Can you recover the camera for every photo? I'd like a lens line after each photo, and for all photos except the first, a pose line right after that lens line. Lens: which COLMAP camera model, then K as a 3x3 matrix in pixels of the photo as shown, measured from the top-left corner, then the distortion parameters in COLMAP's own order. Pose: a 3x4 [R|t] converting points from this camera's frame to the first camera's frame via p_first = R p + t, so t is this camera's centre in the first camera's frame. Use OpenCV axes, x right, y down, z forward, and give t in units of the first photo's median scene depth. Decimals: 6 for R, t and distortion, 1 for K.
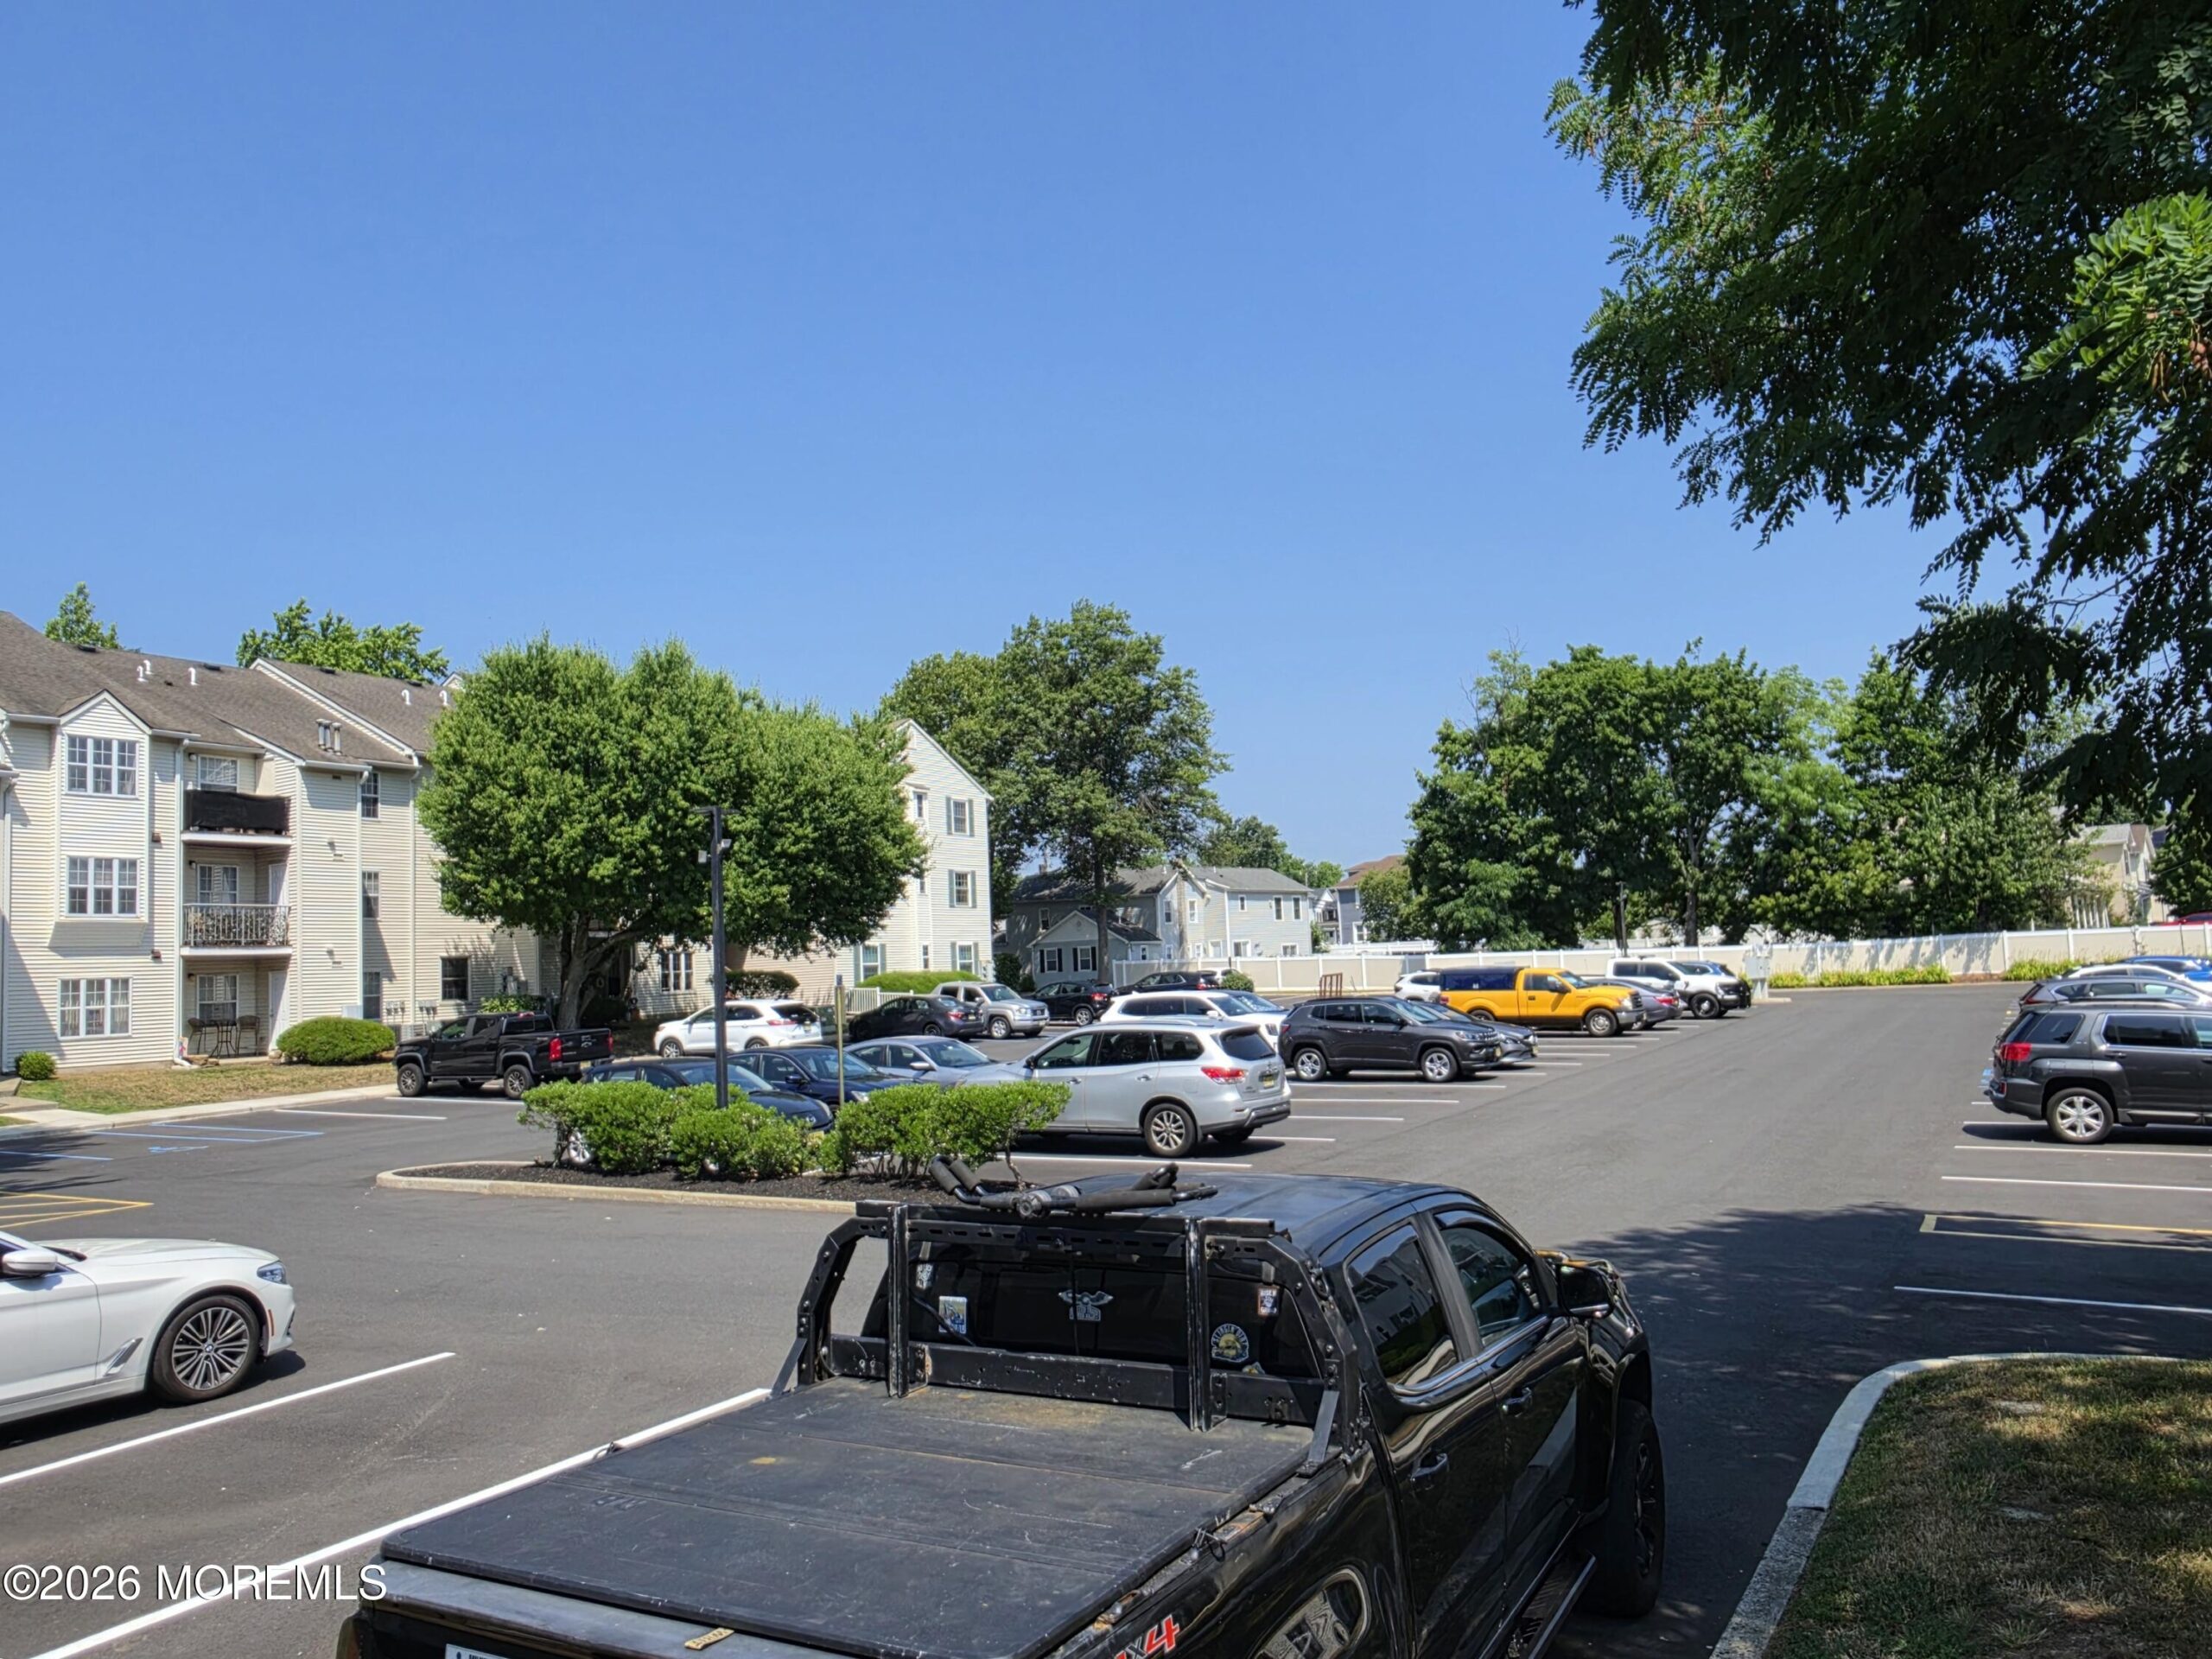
lens RADIAL K [[1532.4, 0, 1106.0], [0, 1532.4, 829.5], [0, 0, 1]] dist [-0.009935, -0.000819]
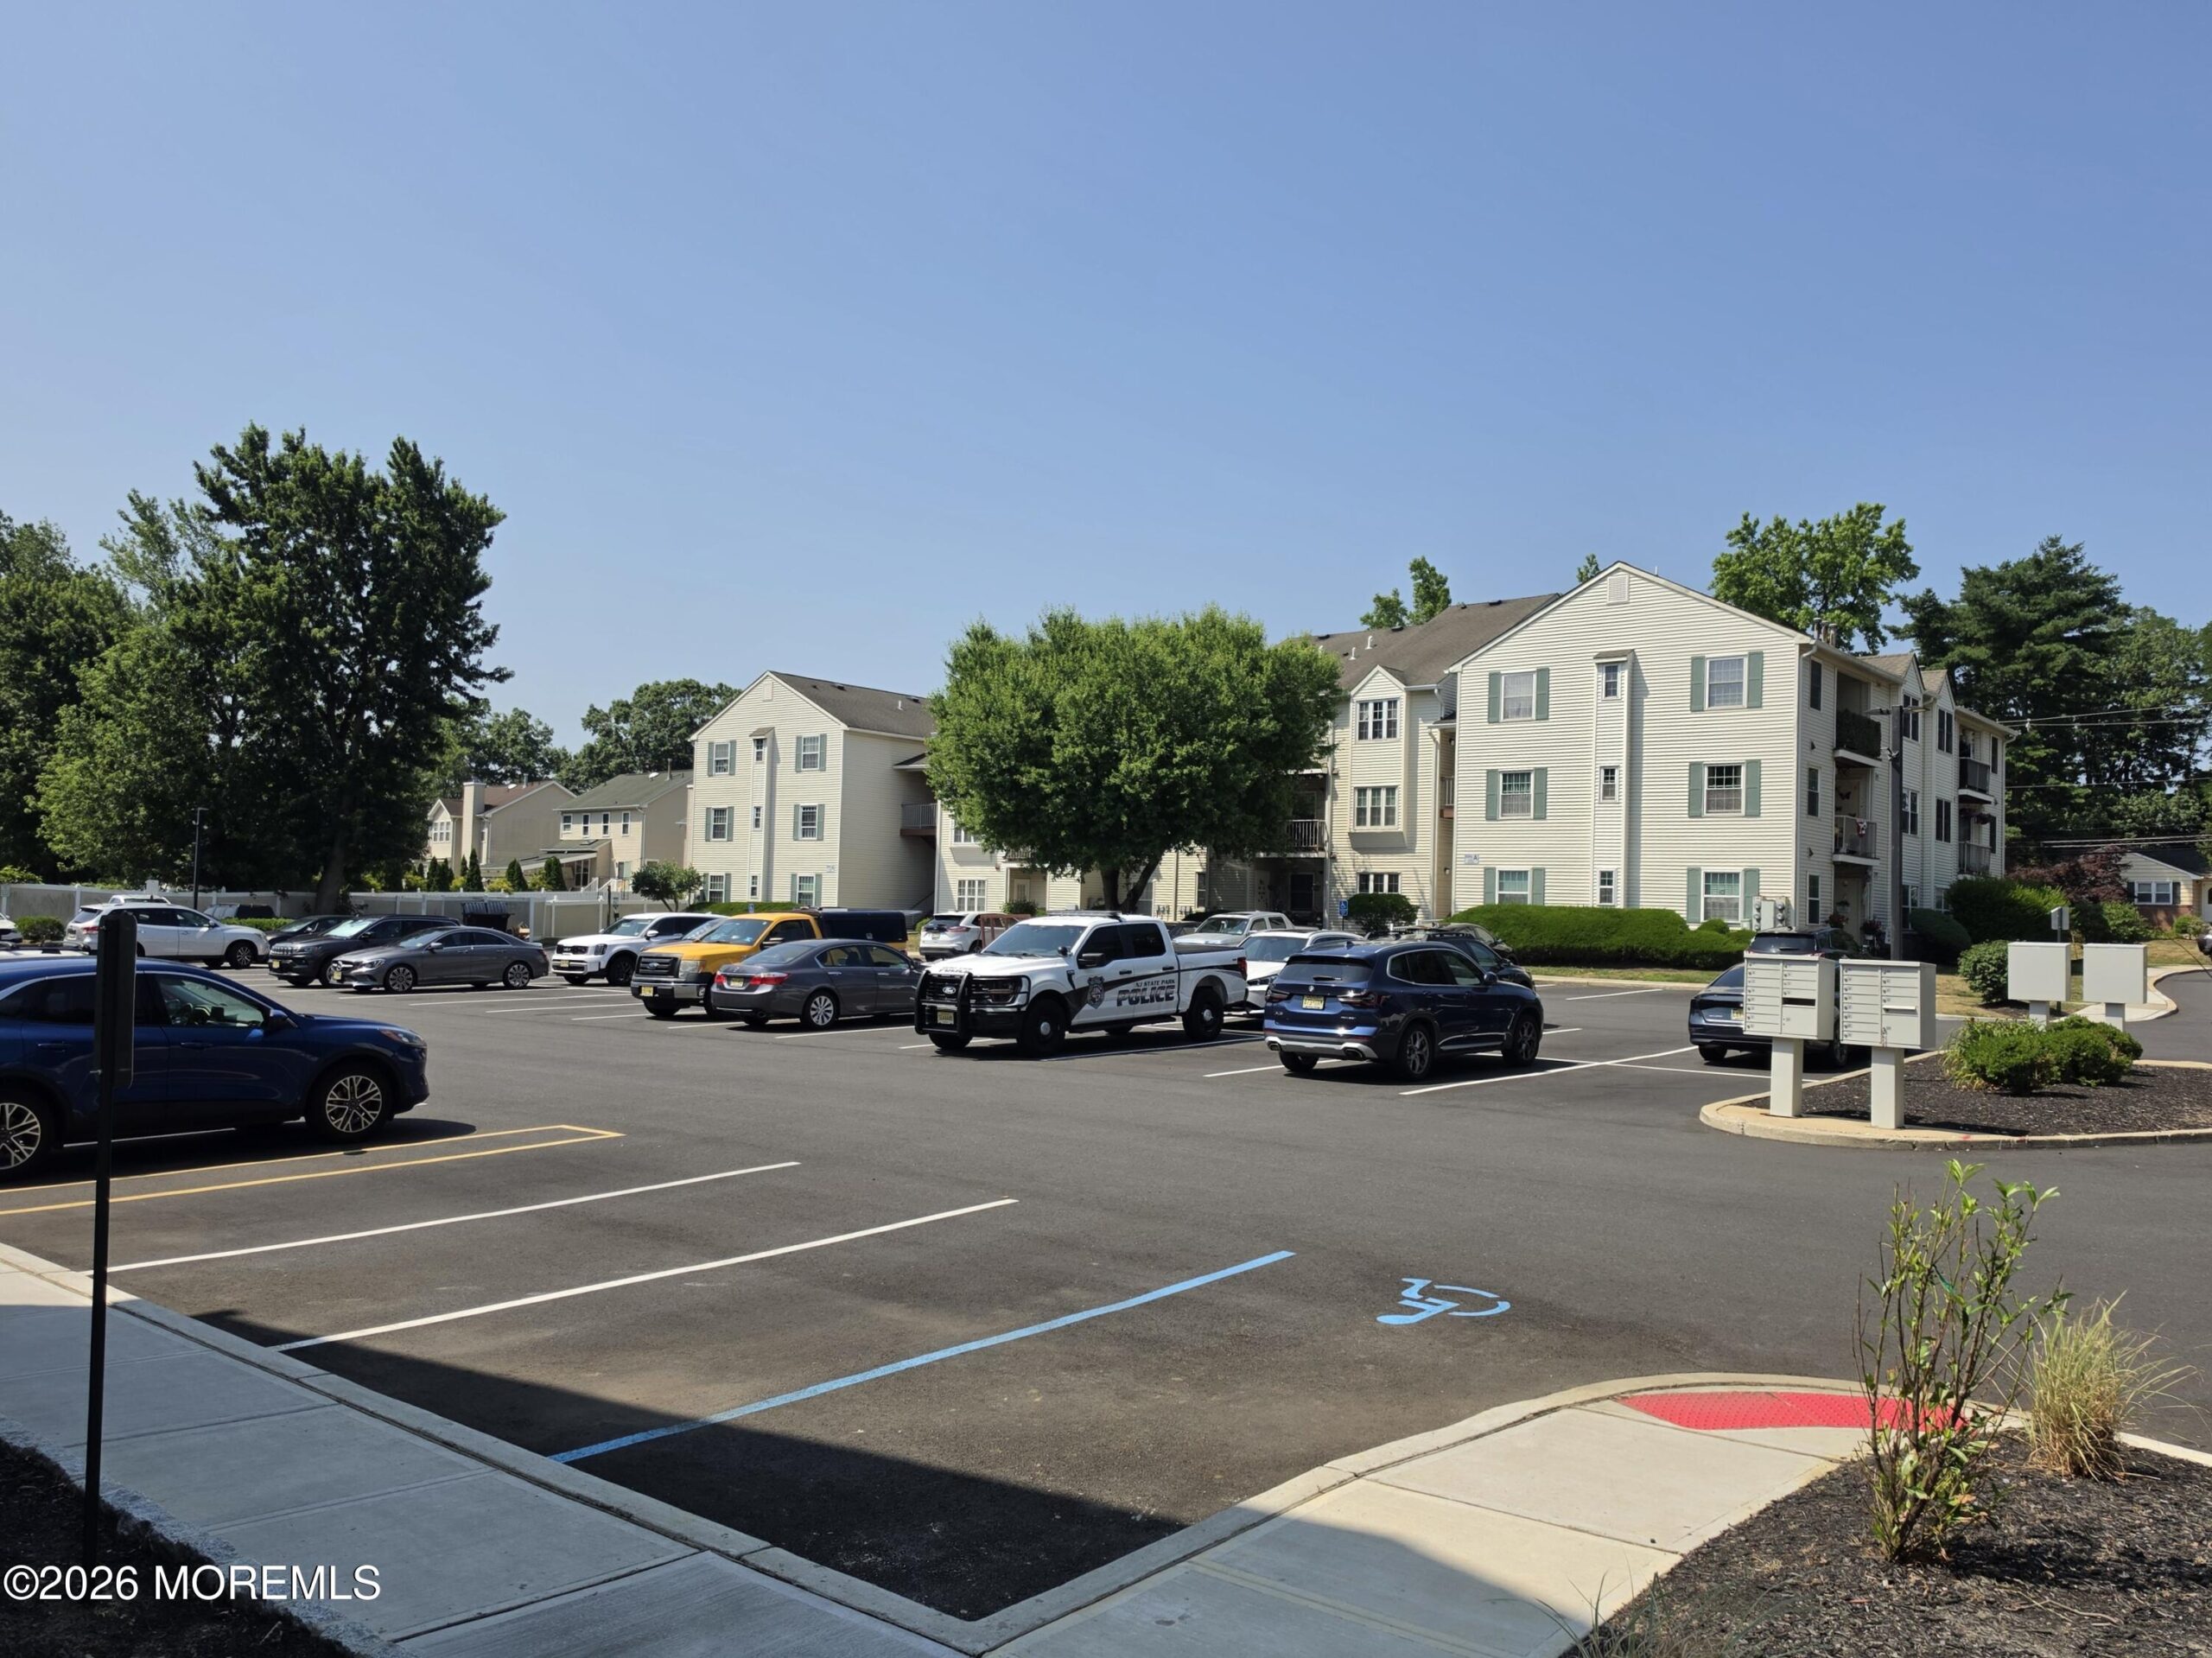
lens RADIAL K [[1532.4, 0, 1106.0], [0, 1532.4, 829.0], [0, 0, 1]] dist [-0.009935, -0.000819]
pose [[-0.236863, 0.016976, -0.971395, 0.762036], [0.088129, 0.996101, -0.004081, 0.041956], [0.967538, -0.086575, -0.237435, 1.080146]]
